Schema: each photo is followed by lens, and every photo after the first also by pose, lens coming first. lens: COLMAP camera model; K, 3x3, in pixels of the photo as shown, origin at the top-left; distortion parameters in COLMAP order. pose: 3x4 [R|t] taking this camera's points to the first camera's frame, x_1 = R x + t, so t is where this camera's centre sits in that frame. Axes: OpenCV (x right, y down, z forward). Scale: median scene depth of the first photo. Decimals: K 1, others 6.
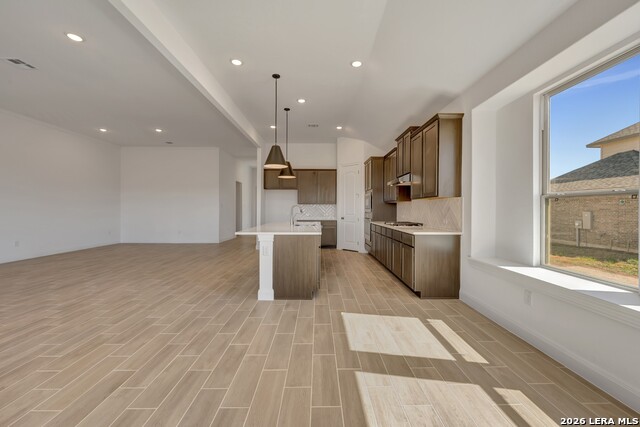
lens RADIAL K [[252.3, 0, 319.8], [0, 252.3, 214.5], [0, 0, 1]] dist [-0.001880, 0.000144]
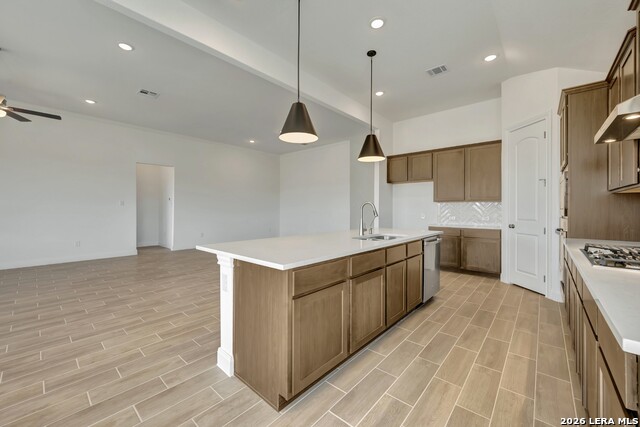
lens RADIAL K [[252.3, 0, 319.7], [0, 252.3, 209.8], [0, 0, 1]] dist [-0.001880, 0.000144]
pose [[0.746090, -0.000495, -0.665845, 0.317734], [-0.013301, 0.999789, -0.015647, -0.014082], [0.665713, 0.020531, 0.745926, 0.707297]]
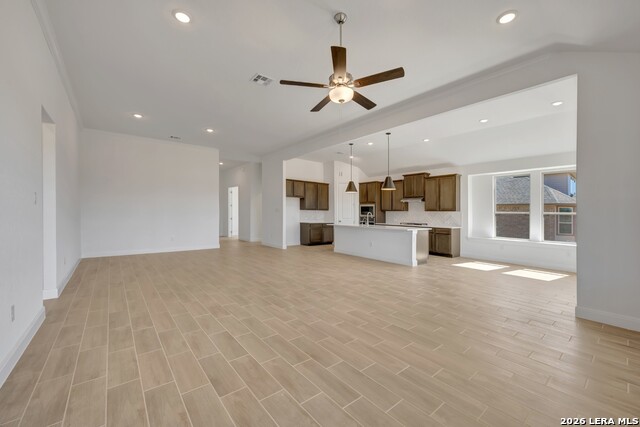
lens RADIAL K [[252.3, 0, 321.4], [0, 252.3, 222.0], [0, 0, 1]] dist [-0.001880, 0.000144]
pose [[0.785452, -0.007217, 0.618880, -1.831183], [-0.002415, 0.999889, 0.014724, -0.003906], [-0.618918, -0.013059, 0.785347, -0.013850]]
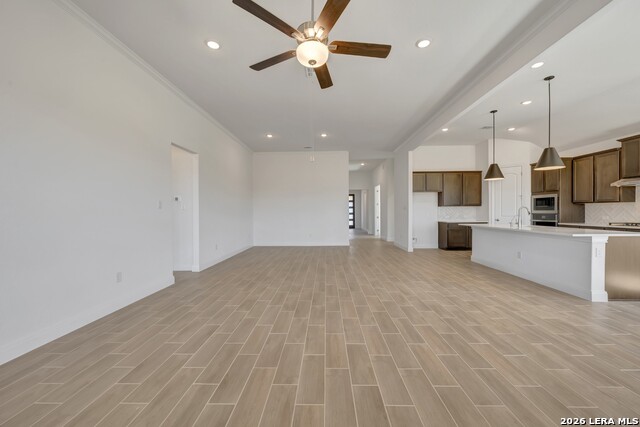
lens RADIAL K [[252.3, 0, 320.4], [0, 252.3, 217.8], [0, 0, 1]] dist [-0.001880, 0.000144]
pose [[0.999660, -0.005338, -0.025534, -1.286506], [0.005380, 0.999984, 0.001582, -0.000661], [0.025526, -0.001719, 0.999673, -0.026822]]
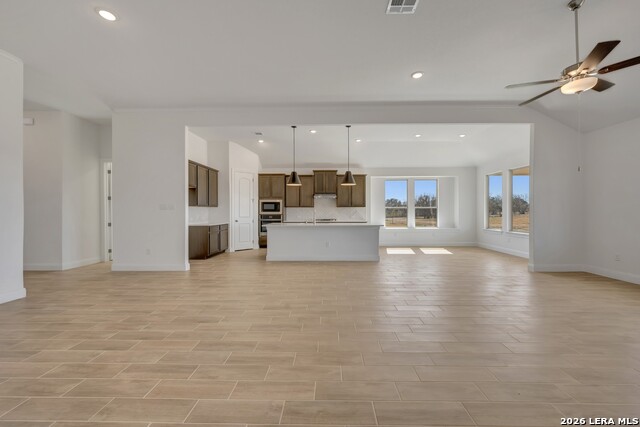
lens RADIAL K [[252.3, 0, 323.5], [0, 252.3, 209.6], [0, 0, 1]] dist [-0.001880, 0.000144]
pose [[0.038311, 0.009297, 0.999223, -2.070399], [0.026380, 0.999599, -0.010312, -0.028332], [-0.998918, 0.026754, 0.038051, 1.329844]]
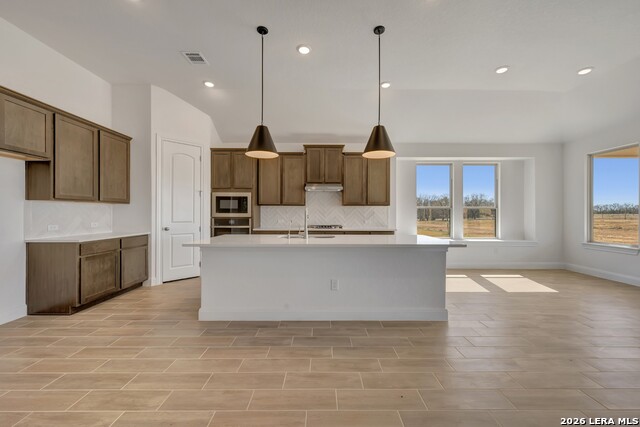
lens RADIAL K [[252.3, 0, 321.7], [0, 252.3, 210.9], [0, 0, 1]] dist [-0.001880, 0.000144]
pose [[0.012717, 0.011363, 0.999855, -1.074970], [0.022411, 0.999681, -0.011646, -0.029033], [-0.999668, 0.022556, 0.012459, 1.402105]]
